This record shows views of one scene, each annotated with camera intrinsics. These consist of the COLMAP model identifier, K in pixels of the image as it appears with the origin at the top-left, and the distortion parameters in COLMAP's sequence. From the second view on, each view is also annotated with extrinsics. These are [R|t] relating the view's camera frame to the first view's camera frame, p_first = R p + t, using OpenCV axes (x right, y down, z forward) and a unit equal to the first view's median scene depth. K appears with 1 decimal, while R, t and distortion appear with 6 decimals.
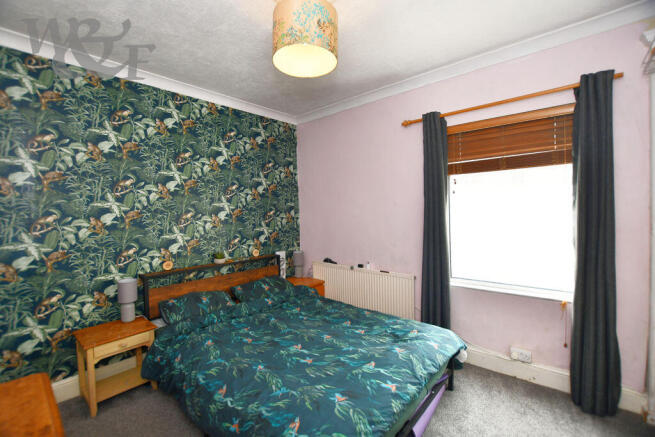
lens RADIAL K [[284.1, 0, 316.6], [0, 284.1, 212.3], [0, 0, 1]] dist [-0.037859, 0.000985]
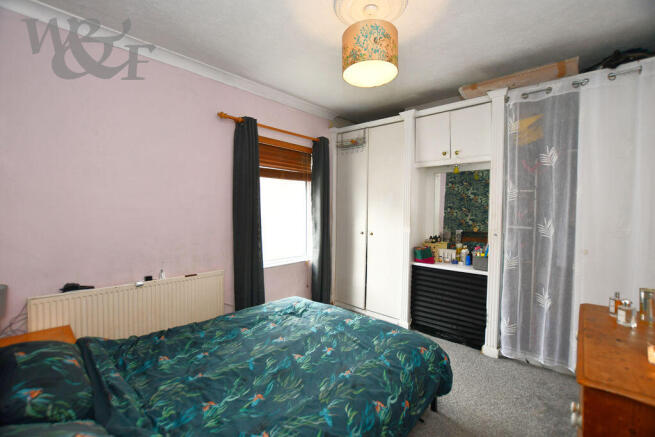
lens RADIAL K [[284.1, 0, 326.4], [0, 284.1, 216.8], [0, 0, 1]] dist [-0.037859, 0.000985]
pose [[0.013283, -0.001262, 0.999911, -0.694221], [-0.009153, 0.999957, 0.001383, 0.031646], [-0.999870, -0.009170, 0.013271, 0.667403]]
